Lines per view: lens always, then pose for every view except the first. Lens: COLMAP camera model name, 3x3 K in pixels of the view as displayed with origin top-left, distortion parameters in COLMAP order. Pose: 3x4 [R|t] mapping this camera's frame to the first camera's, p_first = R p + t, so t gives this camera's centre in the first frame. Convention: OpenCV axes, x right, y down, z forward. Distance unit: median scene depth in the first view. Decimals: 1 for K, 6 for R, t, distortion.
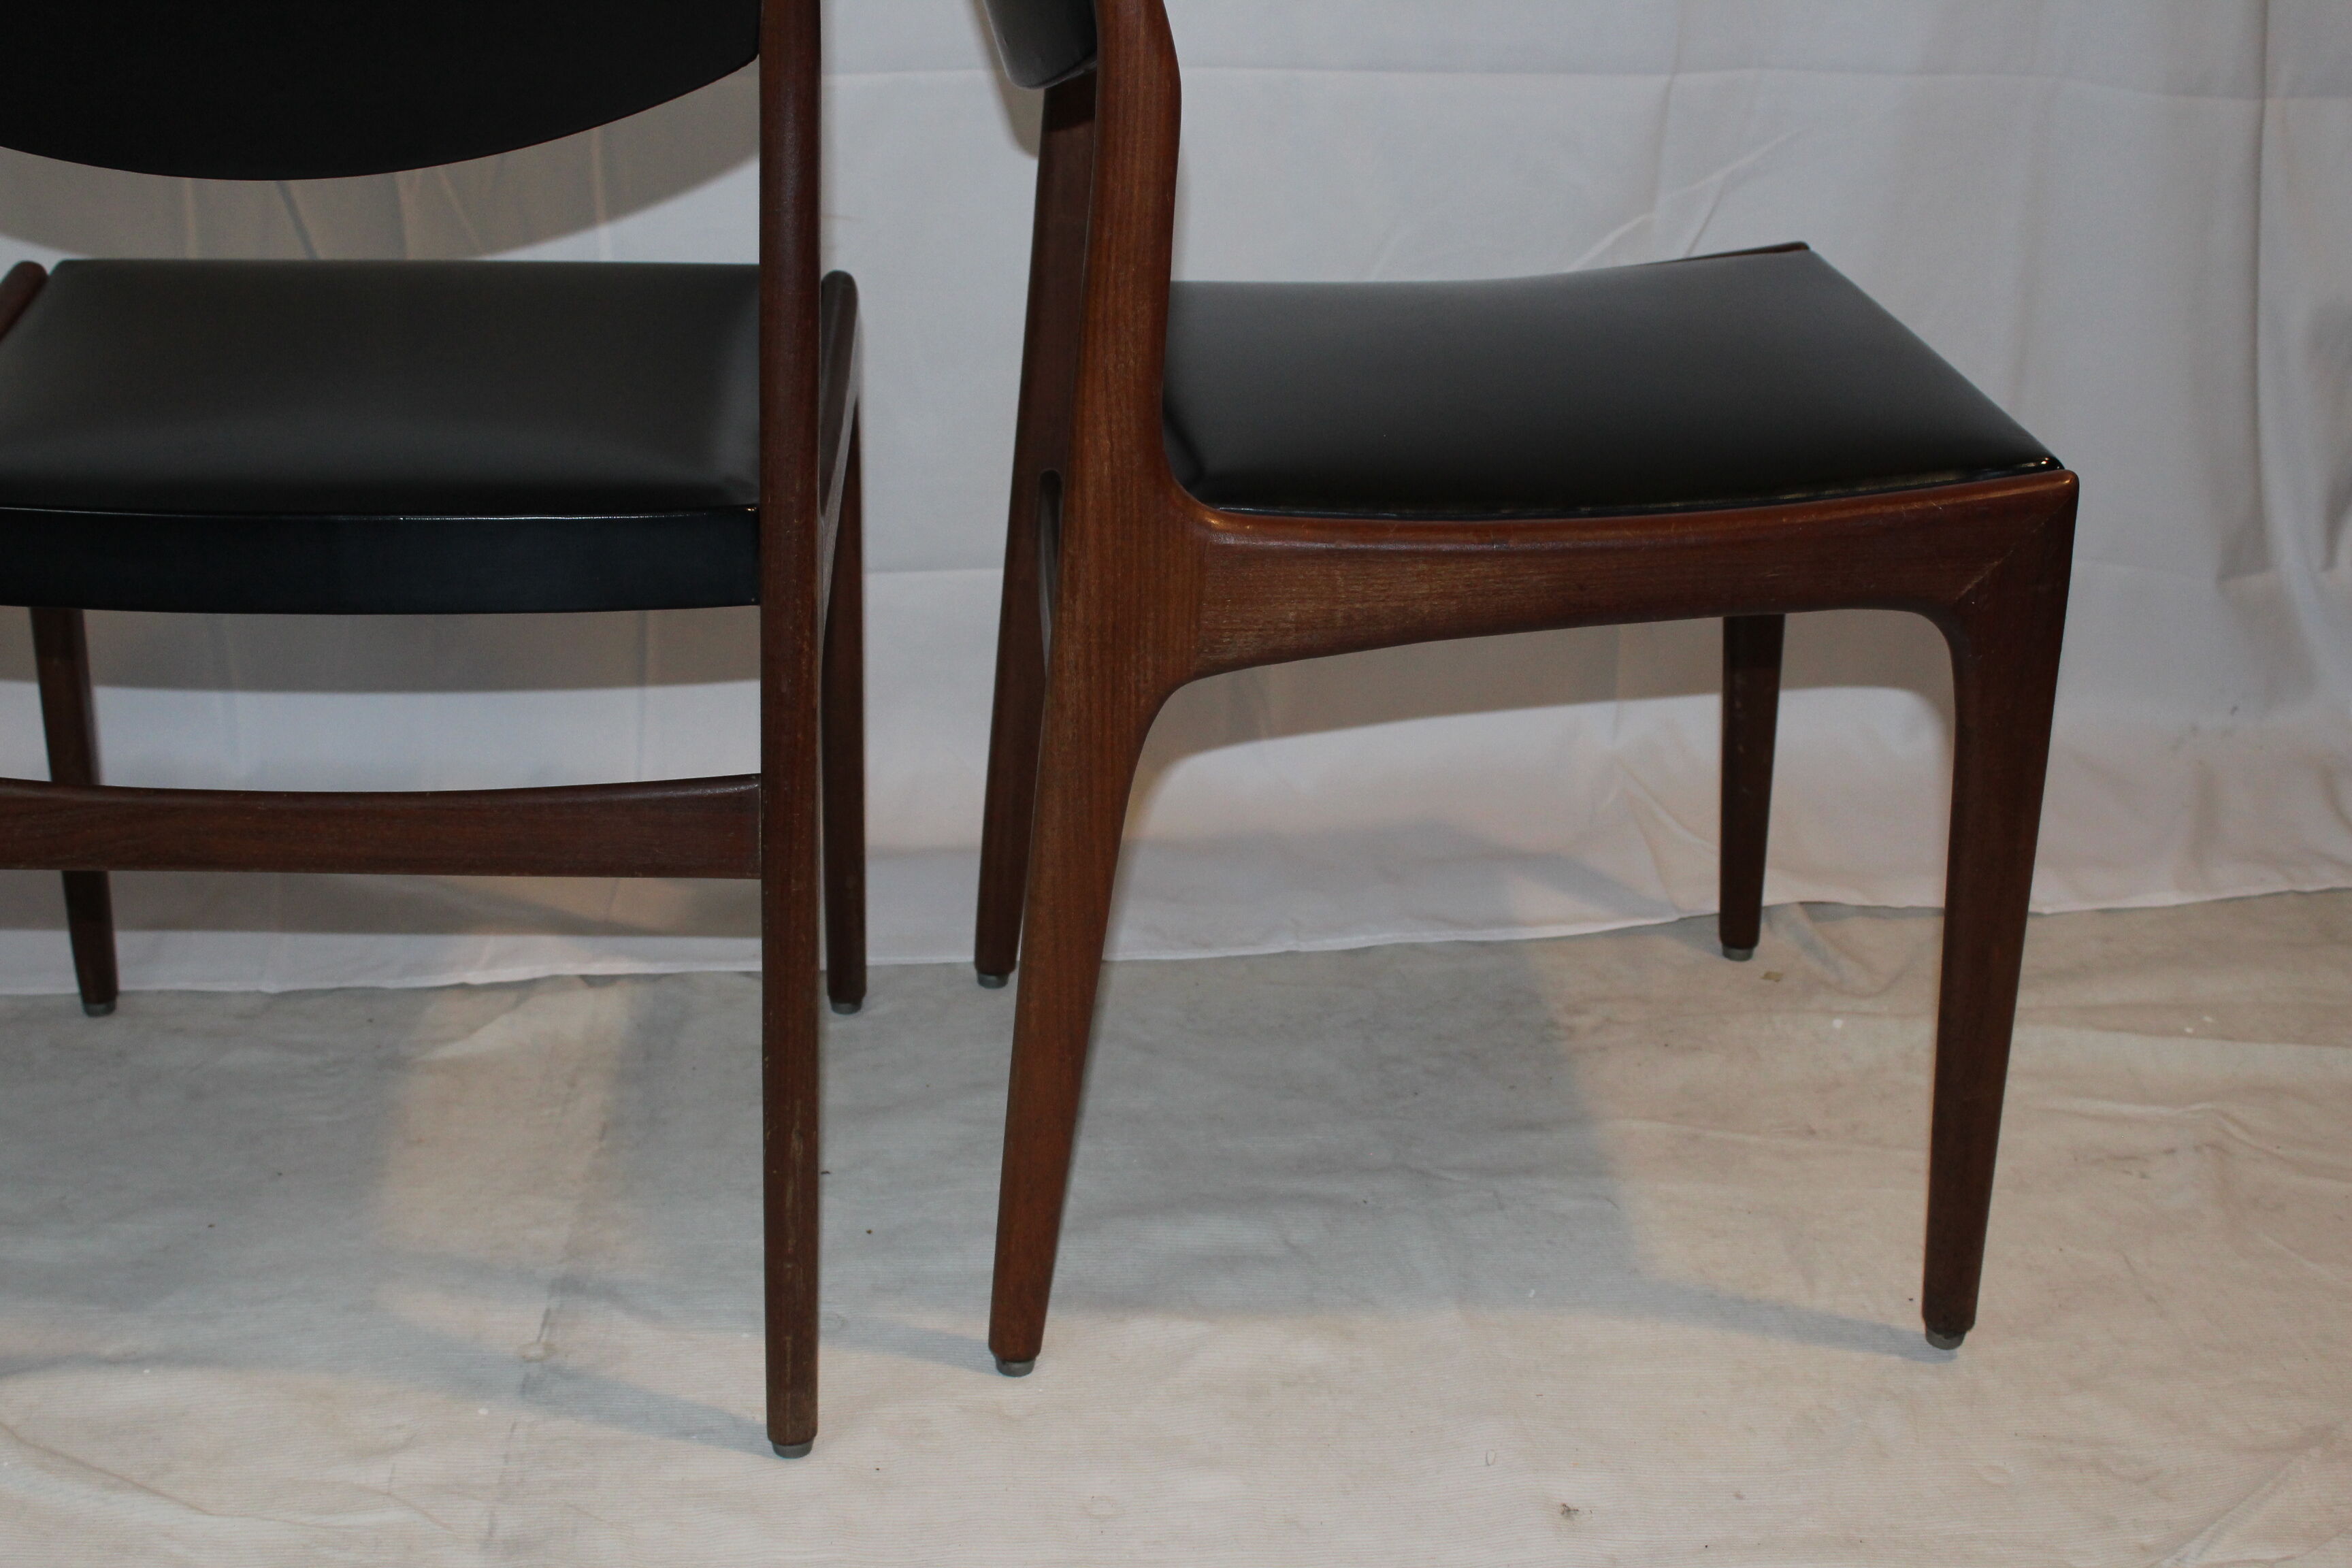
lens RADIAL K [[3113.7, 0, 1169.4], [0, 3113.7, 786.2], [0, 0, 1]] dist [-0.059163, 0.107379]
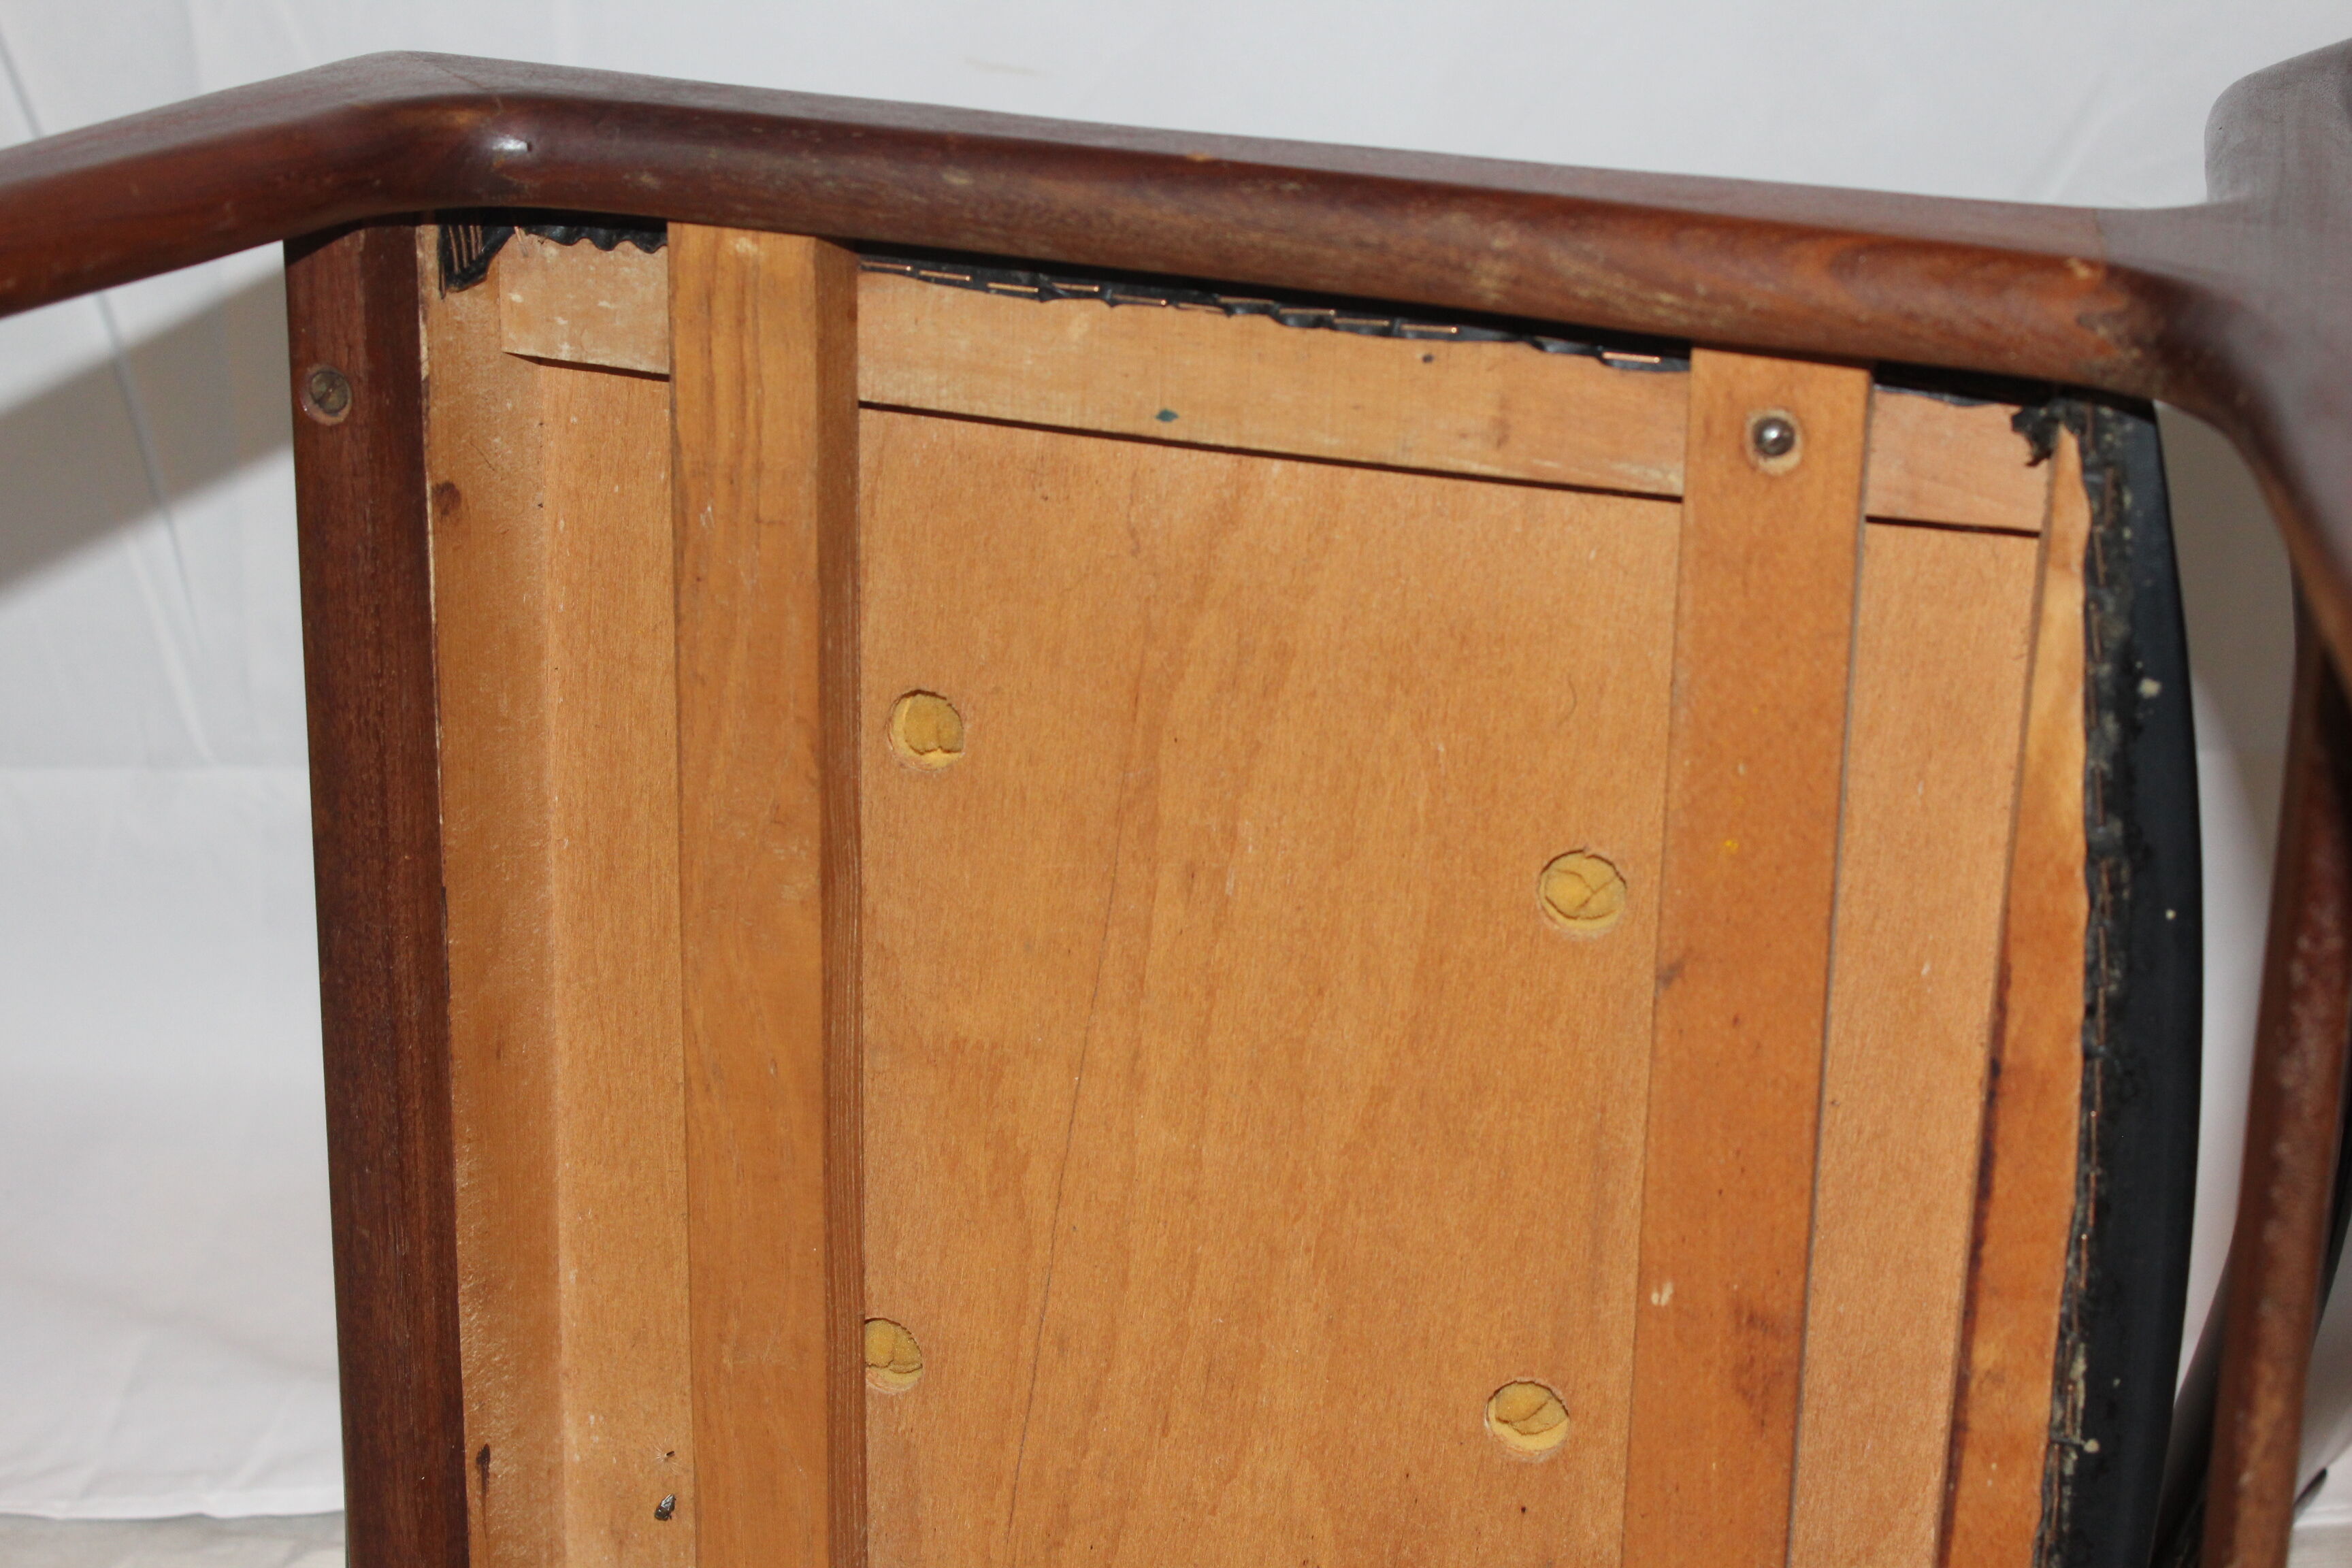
lens RADIAL K [[4054.7, 0, 1176.0], [0, 4054.7, 784.0], [0, 0, 1]] dist [0.023083, -0.010626]
pose [[0.990614, 0.019633, -0.135275, 0.018519], [-0.031594, 0.995720, -0.086850, -0.002925], [0.132990, 0.090309, 0.986994, 0.368507]]
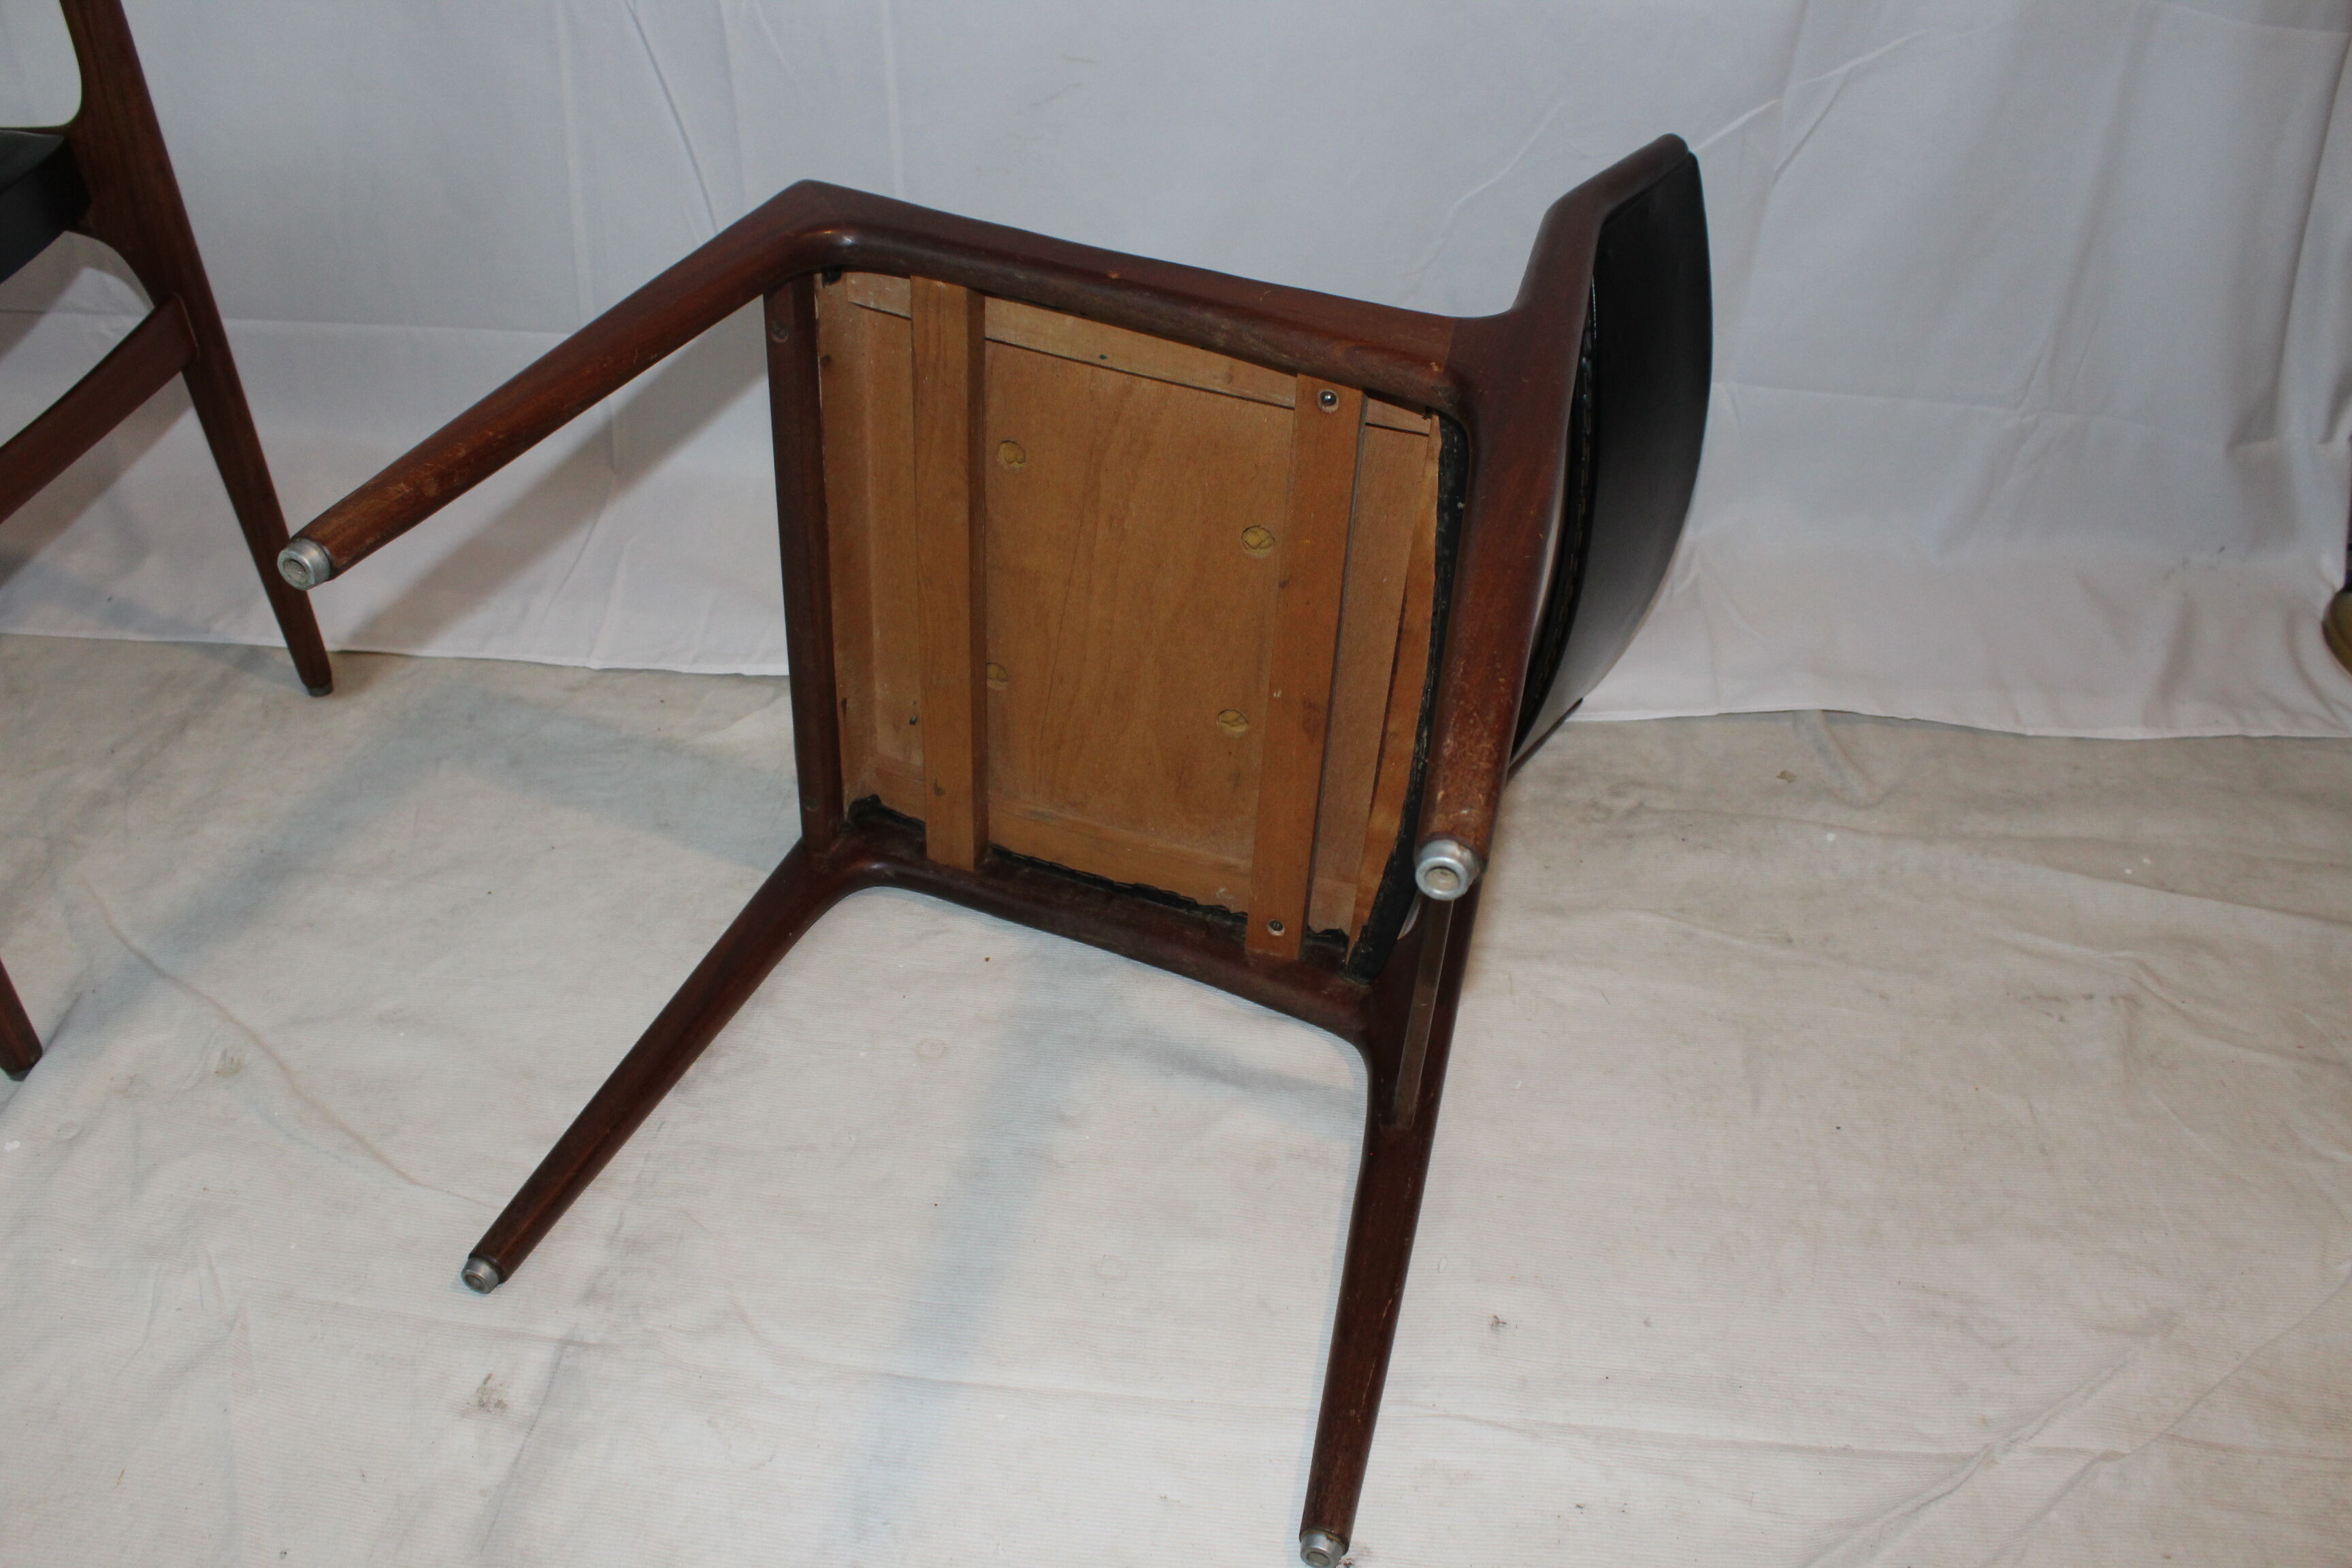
lens RADIAL K [[2013.8, 0, 1169.1], [0, 2013.8, 784.9], [0, 0, 1]] dist [-0.158256, 0.141173]
pose [[0.984471, 0.110761, -0.136193, 0.066800], [-0.075984, 0.968243, 0.238184, -0.105305], [0.158250, -0.224137, 0.961624, 0.233530]]
